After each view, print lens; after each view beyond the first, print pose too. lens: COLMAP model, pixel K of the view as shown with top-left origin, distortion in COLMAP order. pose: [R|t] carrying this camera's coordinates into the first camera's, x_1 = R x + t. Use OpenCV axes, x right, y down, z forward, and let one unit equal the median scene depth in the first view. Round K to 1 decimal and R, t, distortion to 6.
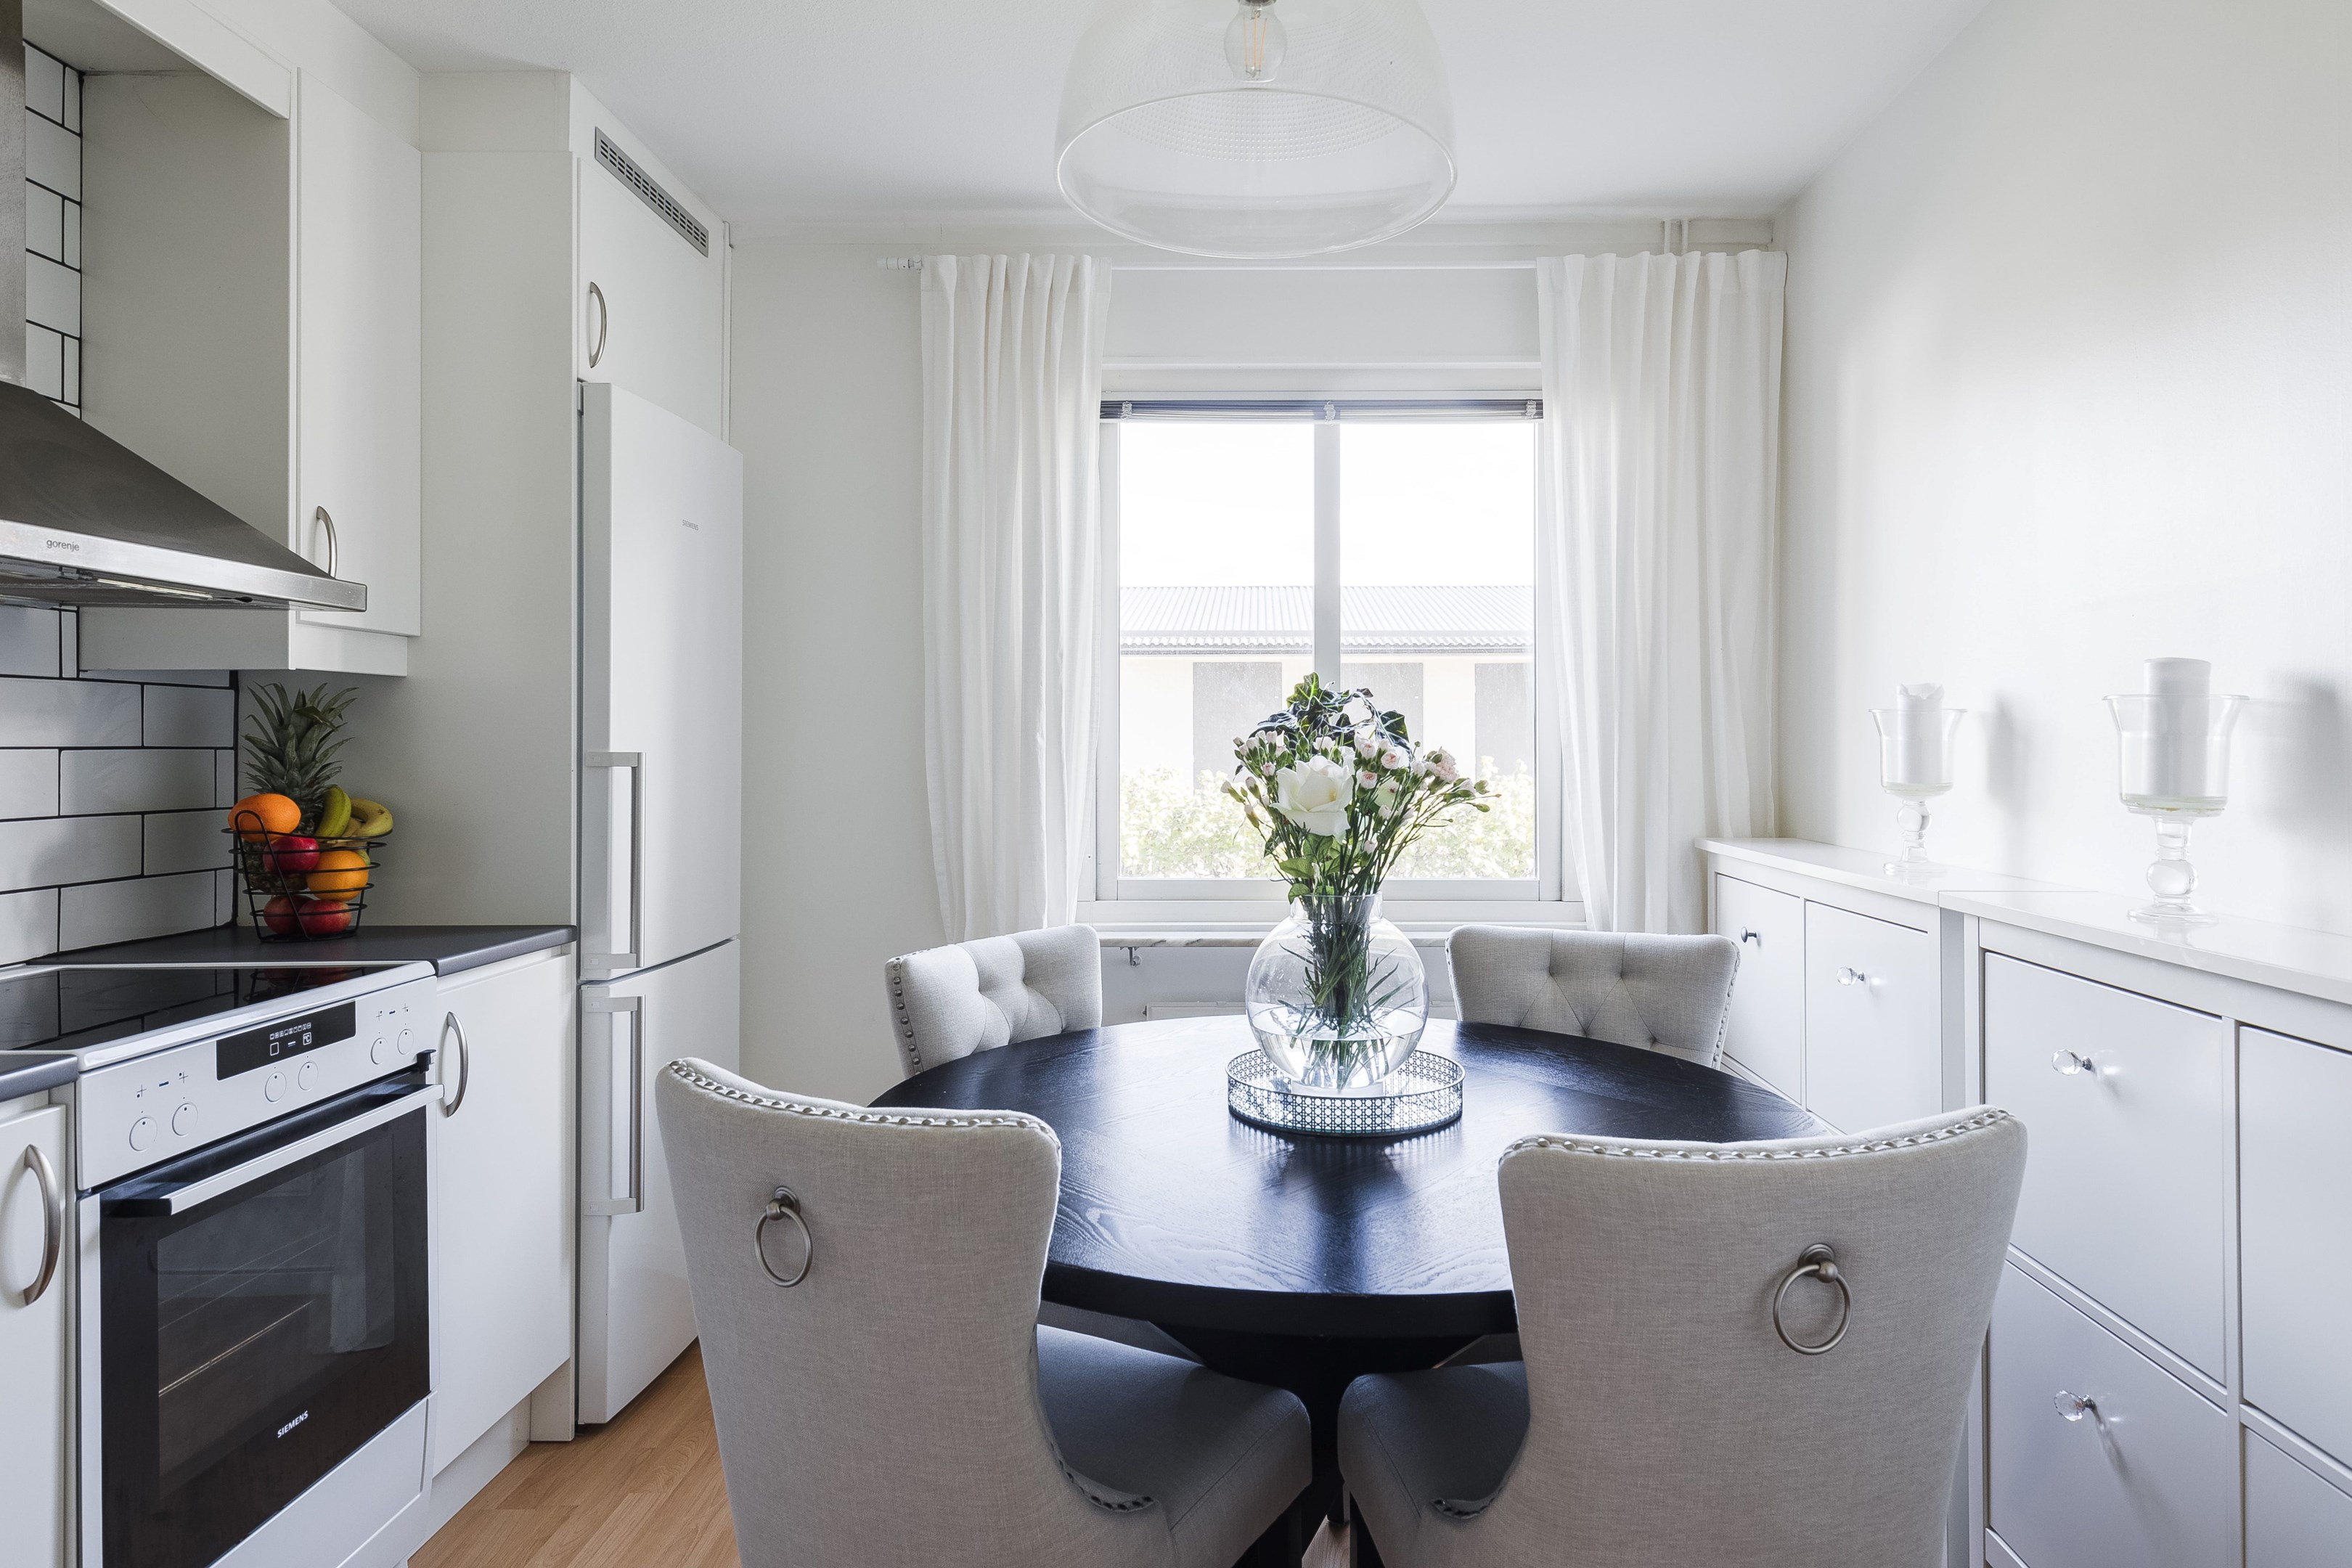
lens RADIAL K [[1353.6, 0, 1181.0], [0, 1353.6, 761.9], [0, 0, 1]] dist [0.004587, 0.001271]
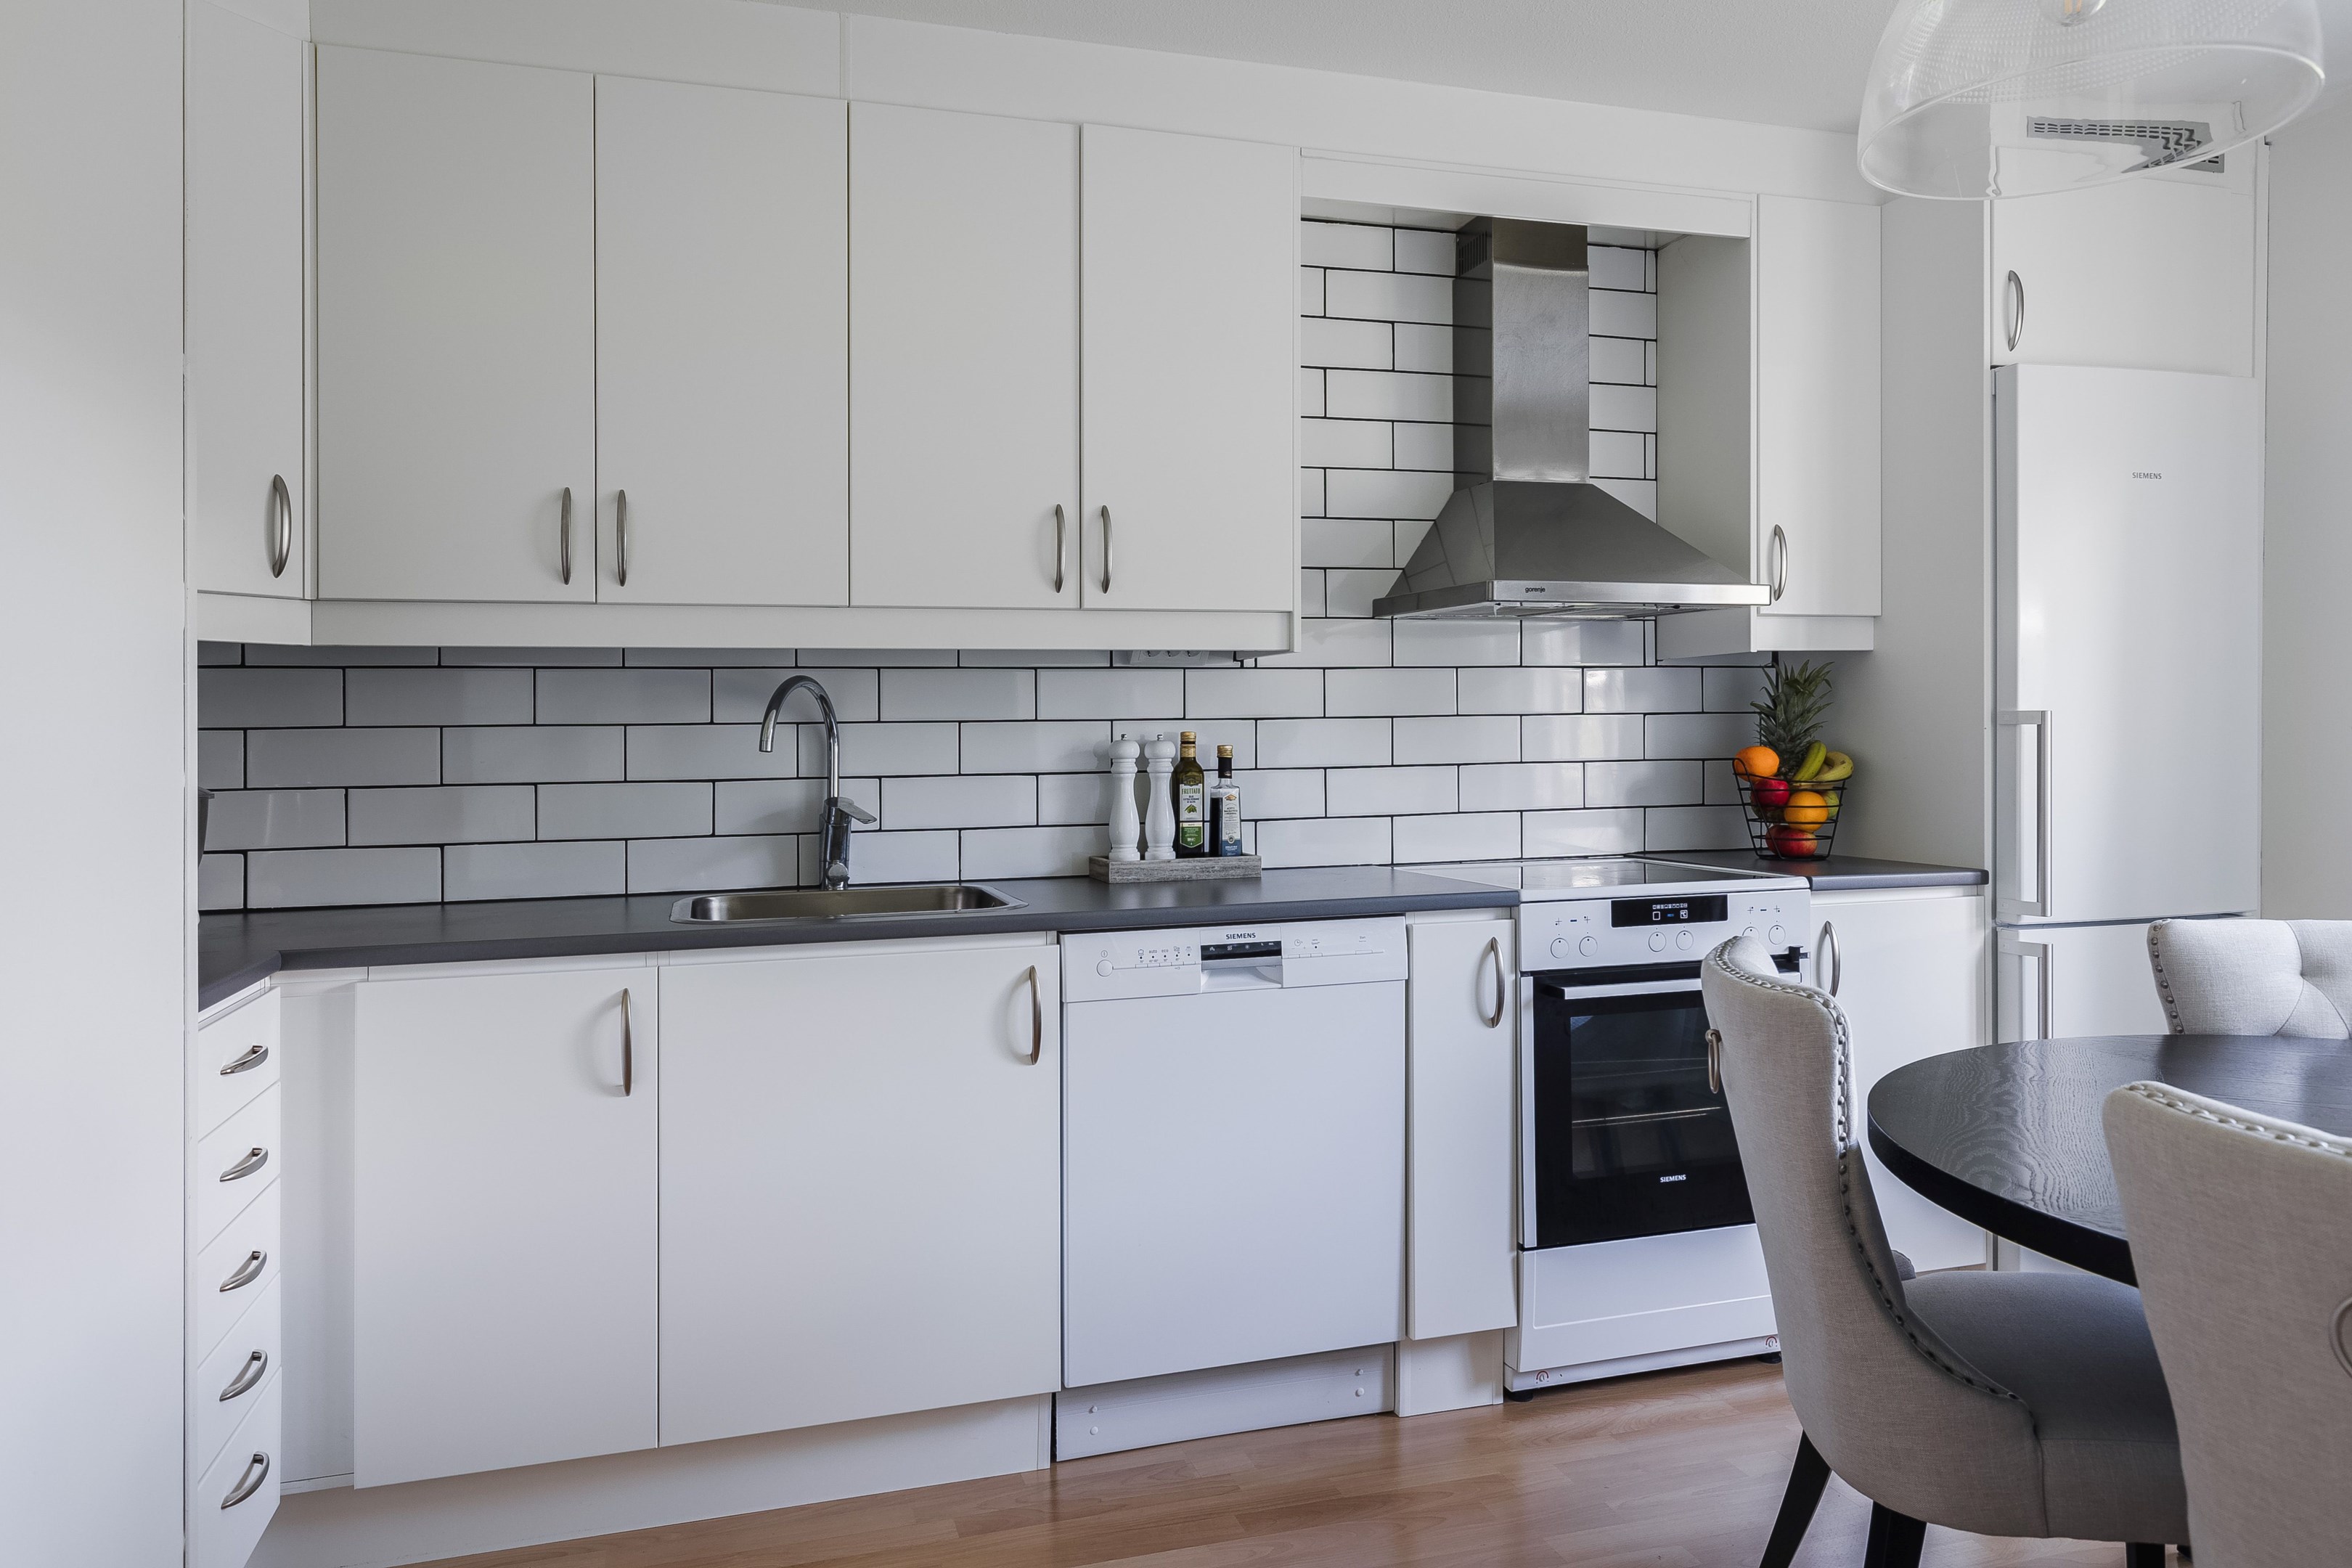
lens RADIAL K [[1501.4, 0, 1176.0], [0, 1501.4, 784.0], [0, 0, 1]] dist [-0.005971, -0.001153]
pose [[0.309283, 0.029029, -0.950527, 0.541956], [0.000751, 0.999526, 0.030770, 0.014854], [0.950970, -0.010231, 0.309114, 0.006894]]
